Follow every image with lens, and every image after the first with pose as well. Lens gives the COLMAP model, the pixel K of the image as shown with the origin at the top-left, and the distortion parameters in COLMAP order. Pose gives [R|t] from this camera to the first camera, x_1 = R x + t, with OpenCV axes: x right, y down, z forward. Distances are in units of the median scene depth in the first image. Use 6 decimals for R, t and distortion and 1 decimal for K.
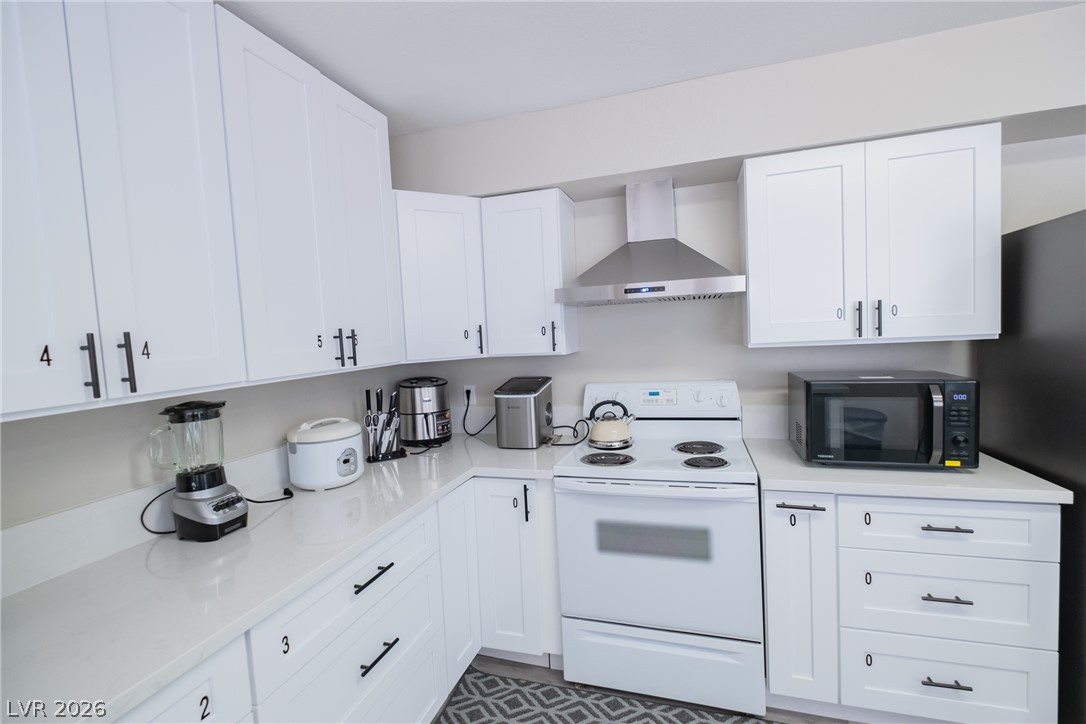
lens RADIAL K [[471.6, 0, 544.5], [0, 471.6, 360.2], [0, 0, 1]] dist [0.004086, -0.000167]
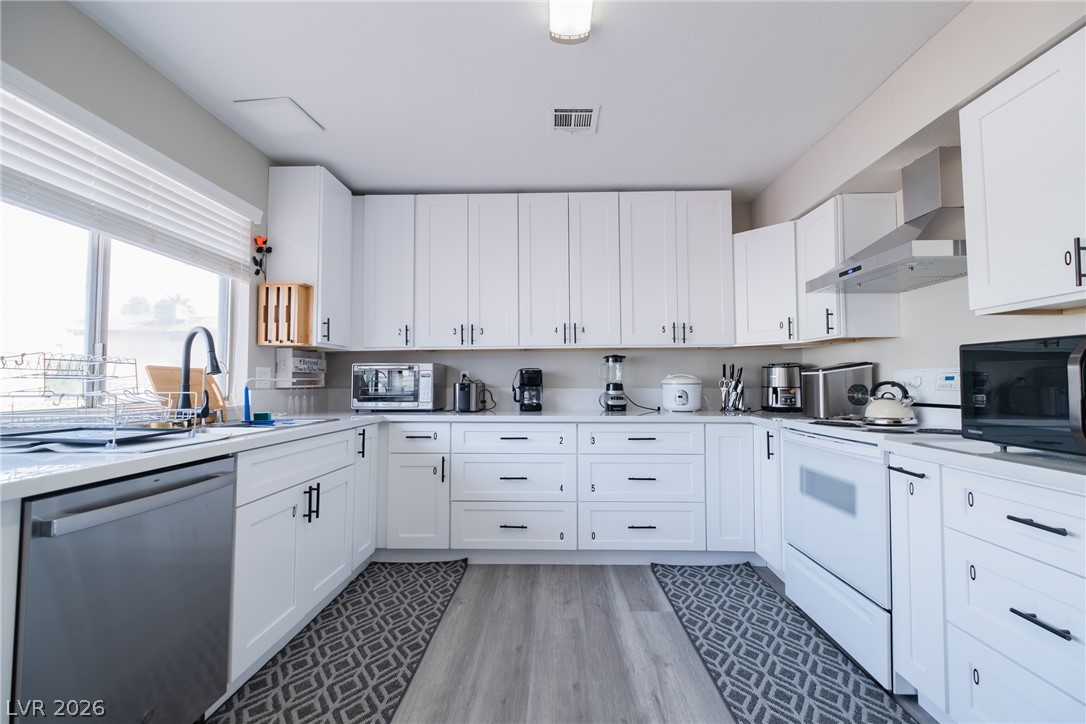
lens RADIAL K [[471.6, 0, 544.5], [0, 471.6, 363.1], [0, 0, 1]] dist [0.004086, -0.000167]
pose [[0.269148, 0.013681, -0.963002, 0.999345], [-0.071256, 0.997442, -0.005745, 0.114677], [0.960459, 0.070166, 0.269434, 0.011731]]
